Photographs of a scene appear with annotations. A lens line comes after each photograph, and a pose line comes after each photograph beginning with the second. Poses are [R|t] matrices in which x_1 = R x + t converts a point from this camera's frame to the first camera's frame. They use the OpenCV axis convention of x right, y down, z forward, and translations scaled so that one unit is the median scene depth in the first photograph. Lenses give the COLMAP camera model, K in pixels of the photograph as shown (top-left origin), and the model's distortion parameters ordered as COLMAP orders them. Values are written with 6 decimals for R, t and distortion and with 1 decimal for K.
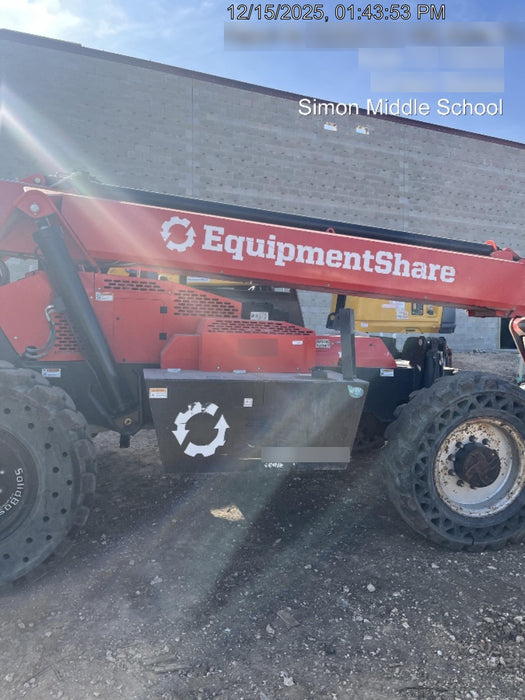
lens RADIAL K [[529.0, 0, 266.2], [0, 529.0, 351.0], [0, 0, 1]] dist [0.050456, -0.065724]
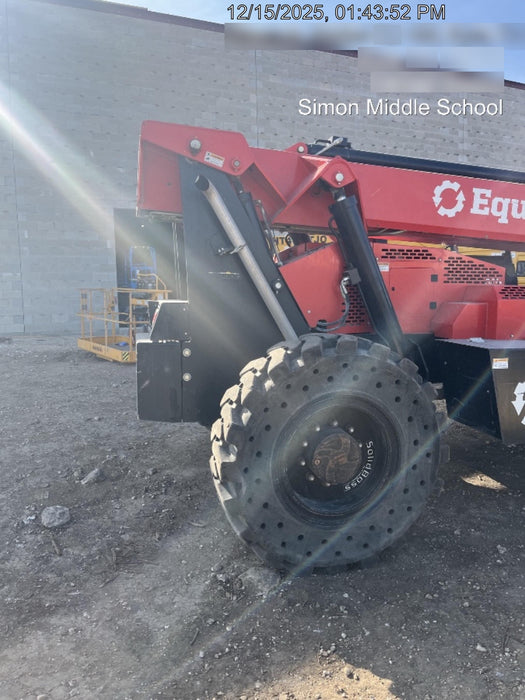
lens RADIAL K [[523.2, 0, 262.5], [0, 523.2, 350.0], [0, 0, 1]] dist [0.030564, -0.005303]
pose [[0.999169, -0.029968, -0.027636, -0.449387], [0.031610, 0.997635, 0.061035, -0.013266], [0.025742, -0.061857, 0.997753, 0.014619]]
